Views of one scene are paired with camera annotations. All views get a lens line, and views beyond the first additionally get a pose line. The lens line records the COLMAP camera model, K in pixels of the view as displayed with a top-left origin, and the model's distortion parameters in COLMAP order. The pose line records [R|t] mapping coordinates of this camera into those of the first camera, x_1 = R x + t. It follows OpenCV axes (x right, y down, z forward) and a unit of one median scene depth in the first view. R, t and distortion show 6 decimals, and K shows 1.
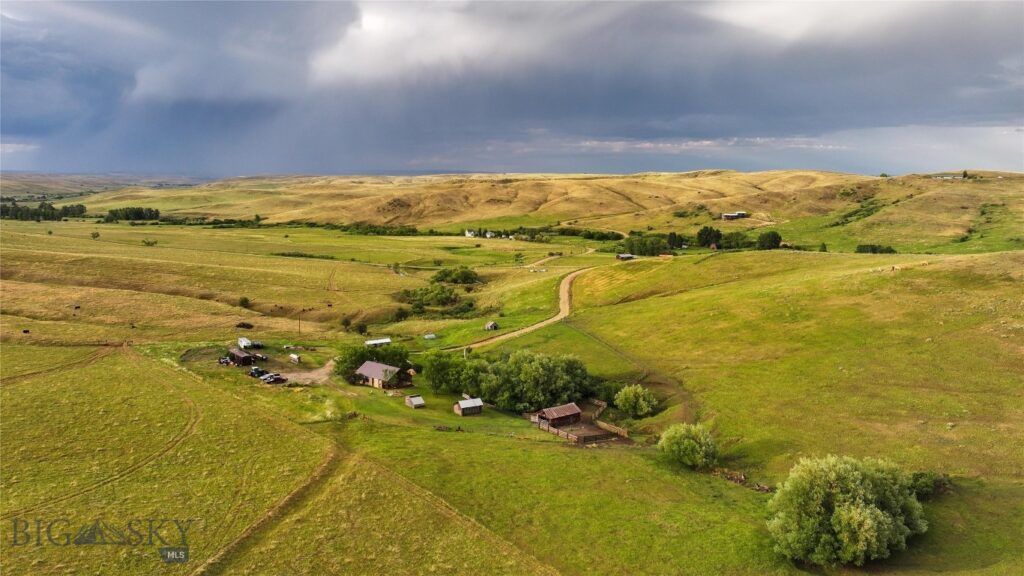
lens RADIAL K [[824.5, 0, 511.3], [0, 824.5, 286.9], [0, 0, 1]] dist [0.011554, -0.017034]
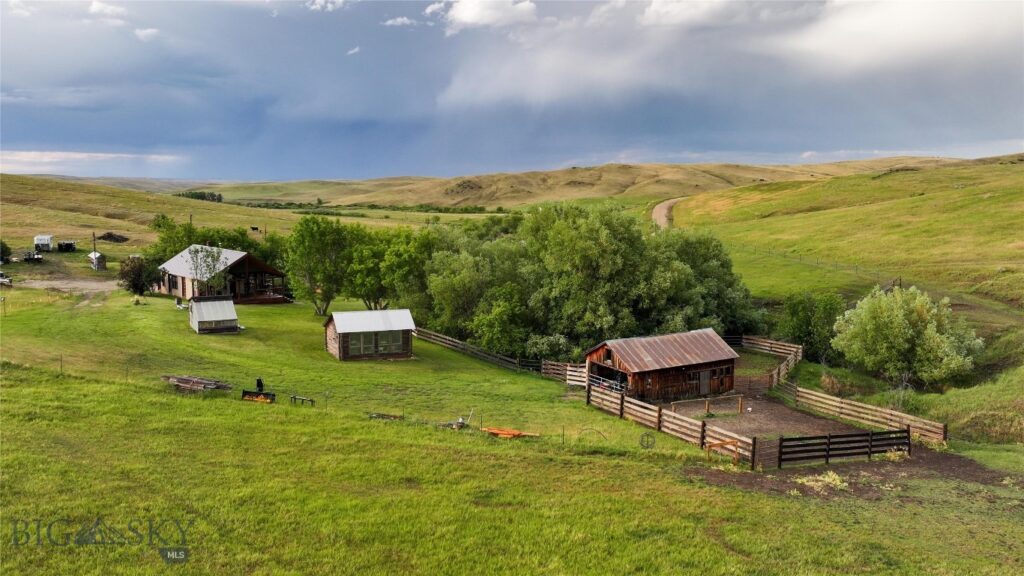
lens RADIAL K [[824.5, 0, 510.6], [0, 824.5, 292.5], [0, 0, 1]] dist [0.011554, -0.017034]
pose [[0.994366, 0.020427, -0.104010, 0.021714], [-0.021077, 0.999765, -0.005154, 0.082920], [0.103880, 0.007317, 0.994563, 0.441615]]
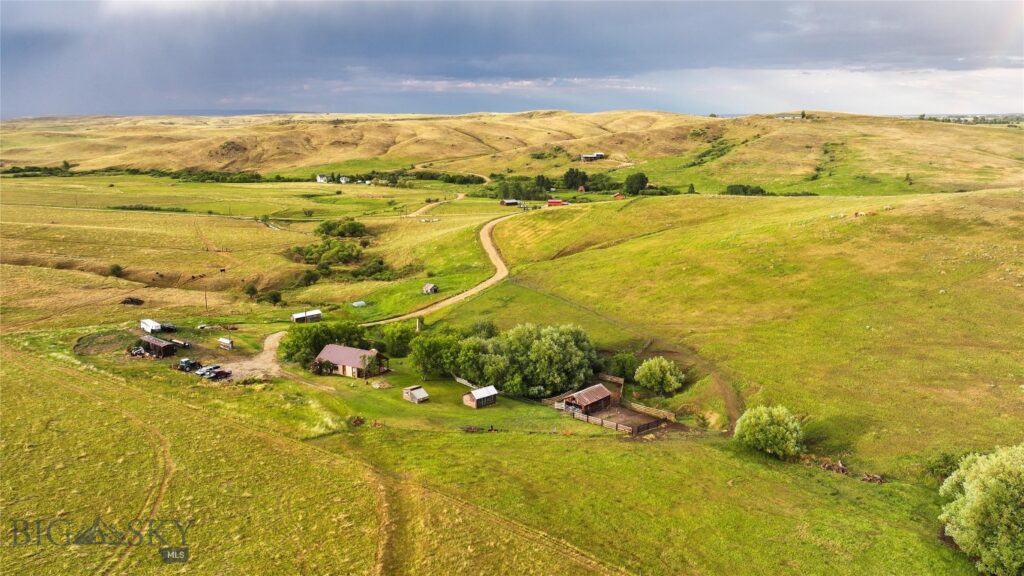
lens RADIAL K [[824.5, 0, 509.3], [0, 824.5, 290.1], [0, 0, 1]] dist [0.011554, -0.017034]
pose [[0.978229, -0.043601, 0.202896, -0.121067], [0.028457, 0.996627, 0.076968, -0.017318], [-0.205568, -0.069518, 0.976171, 0.114307]]
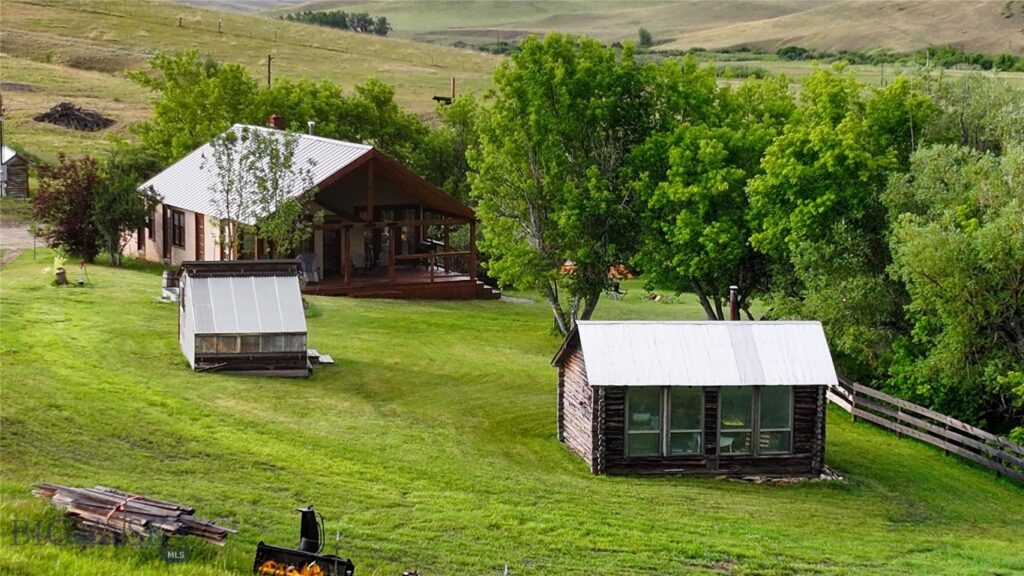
lens RADIAL K [[2351.0, 0, 508.4], [0, 2351.0, 288.3], [0, 0, 1]] dist [0.057949, 0.000000]
pose [[0.924306, 0.051725, -0.378130, 0.021954], [-0.055817, 0.998441, 0.000139, 0.085308], [0.377548, 0.020978, 0.925752, 0.464328]]
